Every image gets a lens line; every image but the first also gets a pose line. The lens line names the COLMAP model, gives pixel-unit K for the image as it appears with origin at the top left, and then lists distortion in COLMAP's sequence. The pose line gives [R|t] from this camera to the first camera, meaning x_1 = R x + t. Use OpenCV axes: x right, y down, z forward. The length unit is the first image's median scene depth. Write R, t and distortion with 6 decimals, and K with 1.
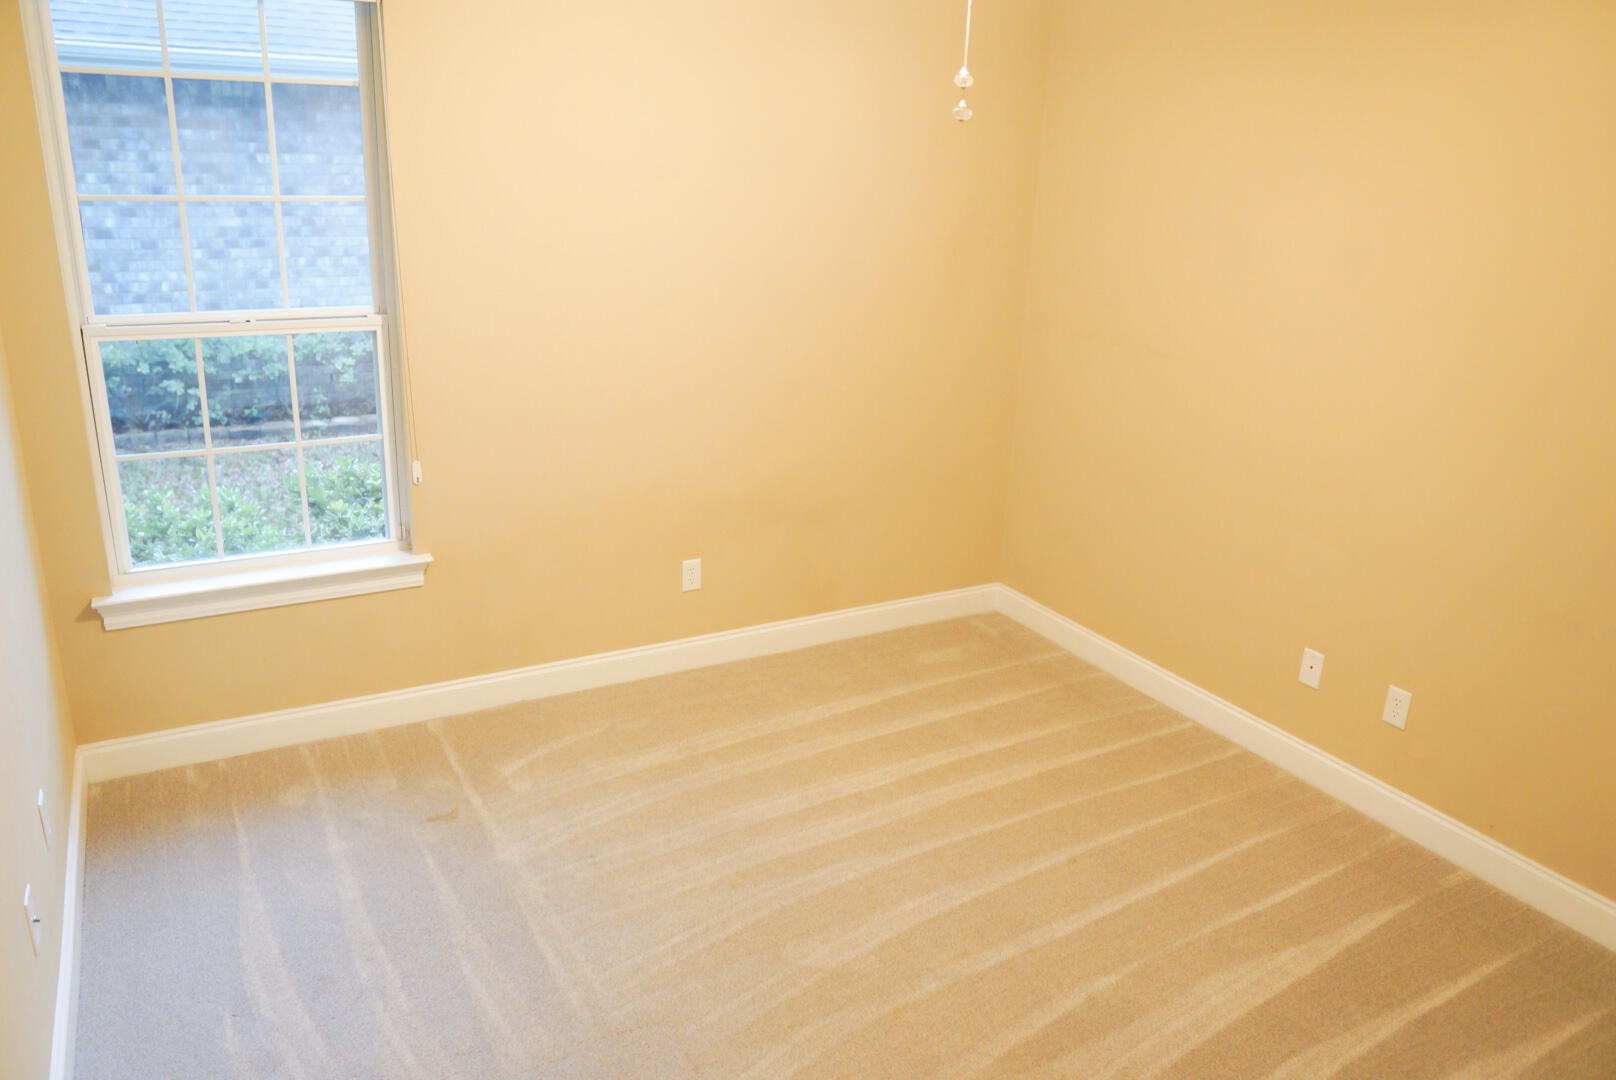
lens RADIAL K [[1131.6, 0, 799.2], [0, 1131.6, 536.3], [0, 0, 1]] dist [-0.112662, 0.066396]
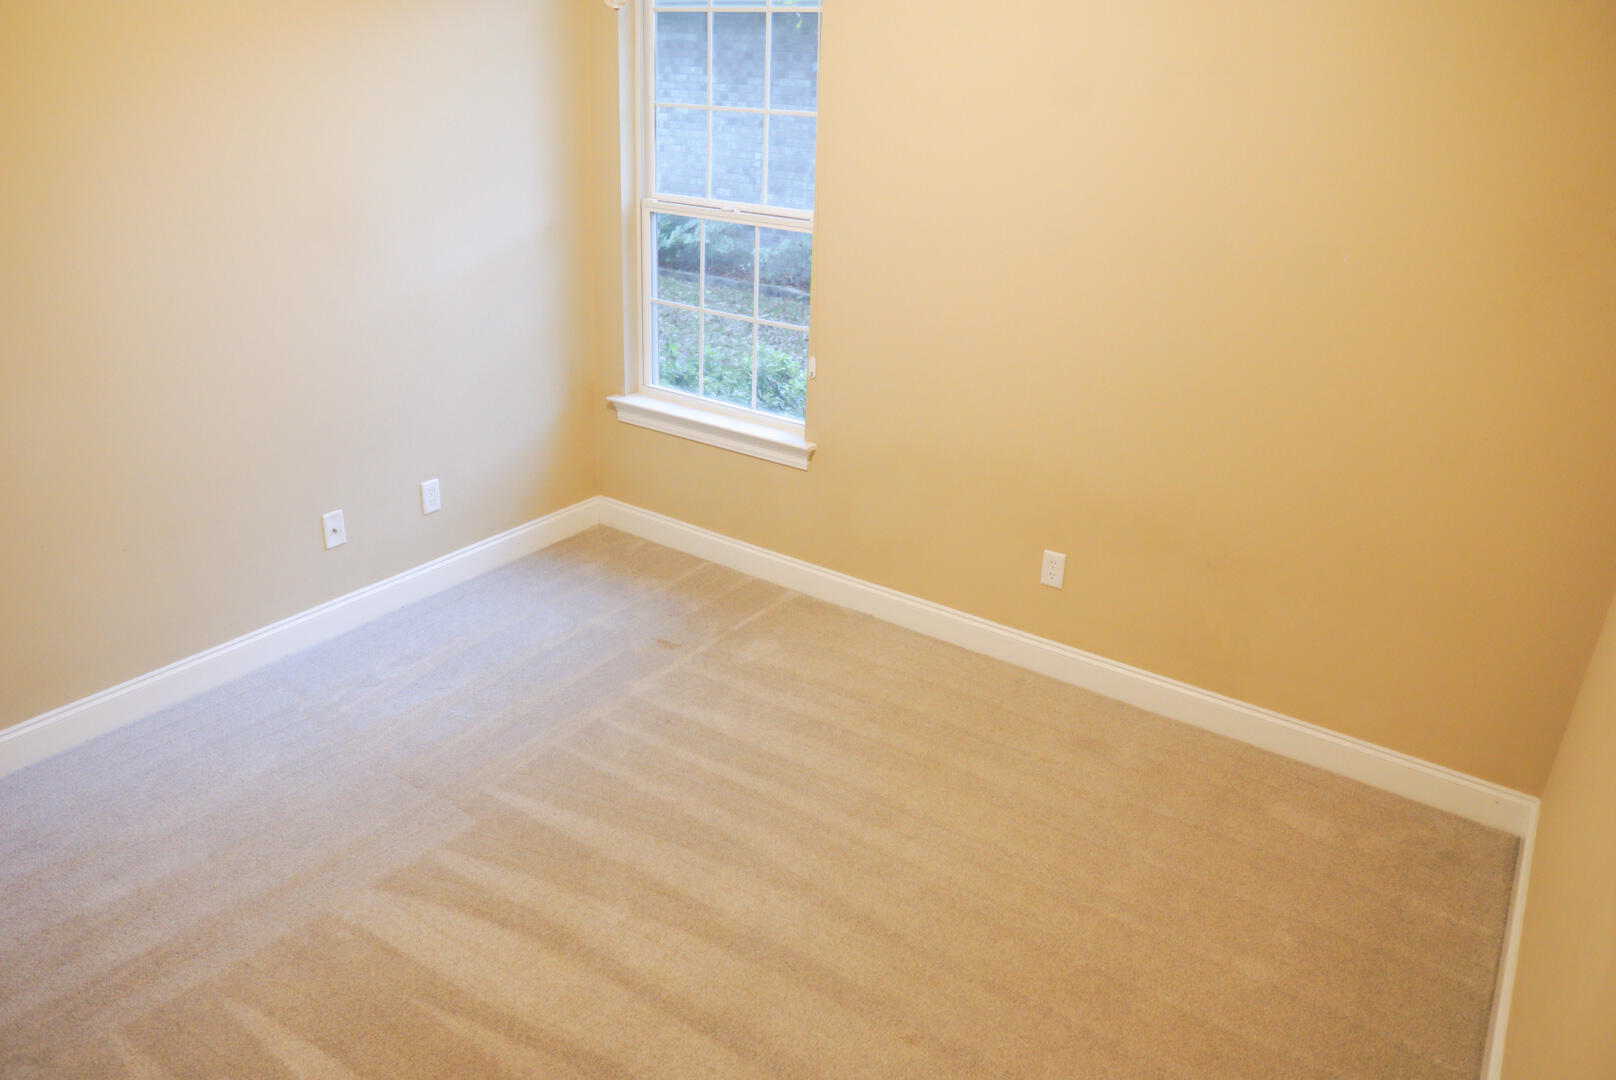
lens RADIAL K [[1131.6, 0, 799.2], [0, 1131.6, 536.3], [0, 0, 1]] dist [-0.112662, 0.066396]
pose [[0.424036, 0.328245, -0.844067, 0.669639], [-0.305891, 0.929144, 0.207659, -0.134527], [0.852423, 0.170137, 0.494398, 0.488130]]
